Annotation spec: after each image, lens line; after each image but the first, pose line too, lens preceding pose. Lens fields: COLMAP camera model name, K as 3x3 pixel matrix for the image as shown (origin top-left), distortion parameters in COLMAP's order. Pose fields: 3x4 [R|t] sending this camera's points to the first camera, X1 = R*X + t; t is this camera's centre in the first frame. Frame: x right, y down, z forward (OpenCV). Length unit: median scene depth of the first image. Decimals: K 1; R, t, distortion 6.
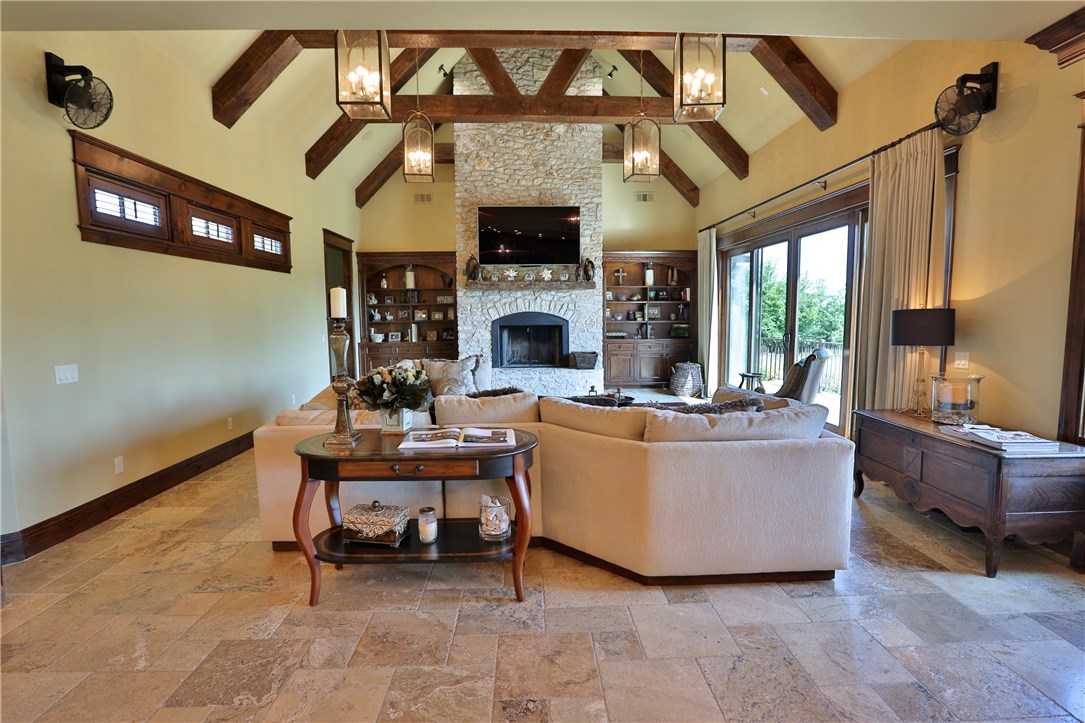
lens RADIAL K [[526.4, 0, 547.5], [0, 526.4, 357.9], [0, 0, 1]] dist [-0.048646, 0.011125]
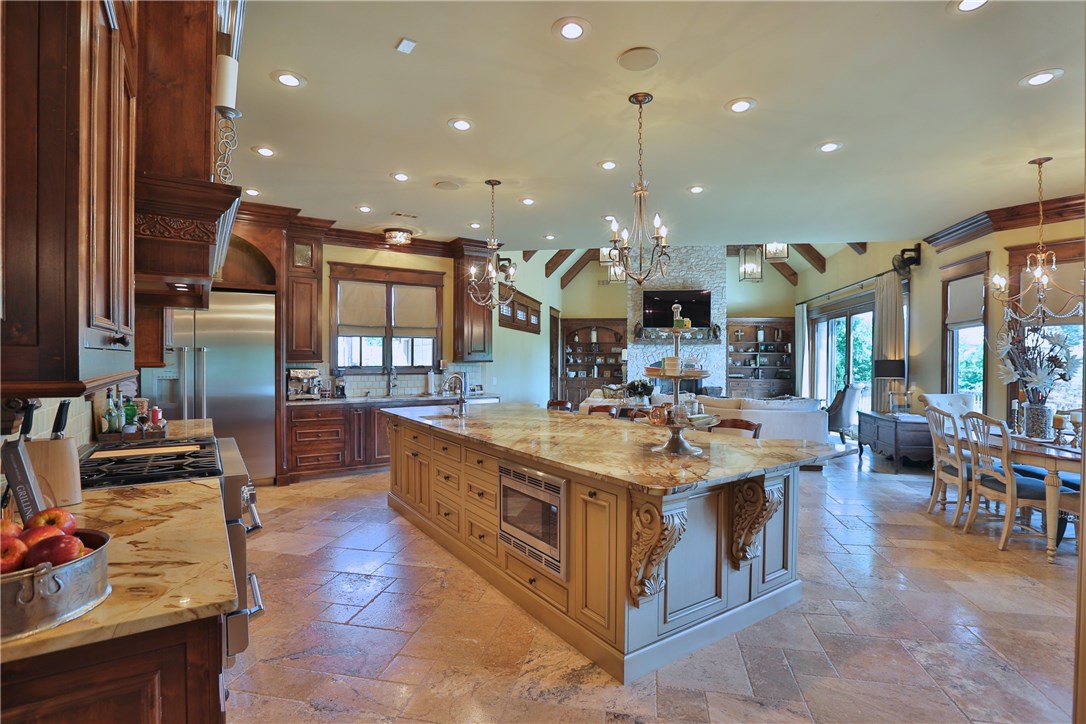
lens RADIAL K [[526.9, 0, 553.6], [0, 526.9, 362.3], [0, 0, 1]] dist [-0.048646, 0.011125]
pose [[0.976259, 0.016207, -0.216002, -0.049089], [-0.033243, 0.996594, -0.075471, 0.046227], [0.214043, 0.080860, 0.973472, -0.525427]]
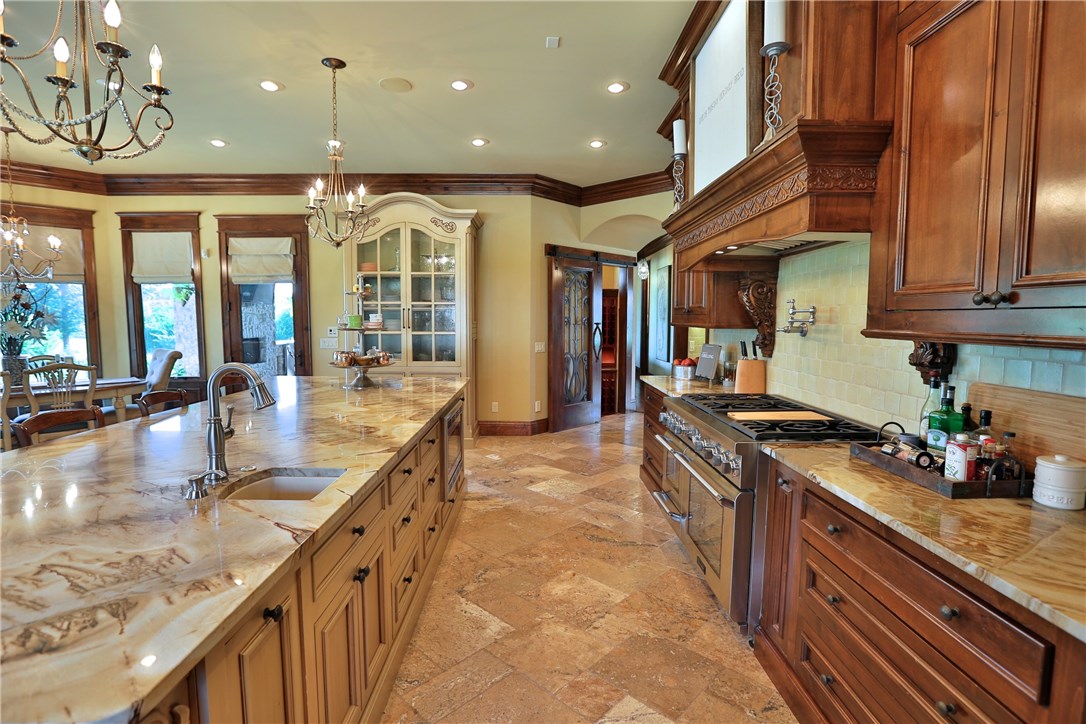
lens RADIAL K [[526.9, 0, 550.5], [0, 526.9, 361.8], [0, 0, 1]] dist [-0.048646, 0.011125]
pose [[-0.705834, -0.054180, 0.706302, -0.463584], [0.065303, 0.987848, 0.141036, 0.002271], [-0.705360, 0.145672, -0.693719, 0.015918]]
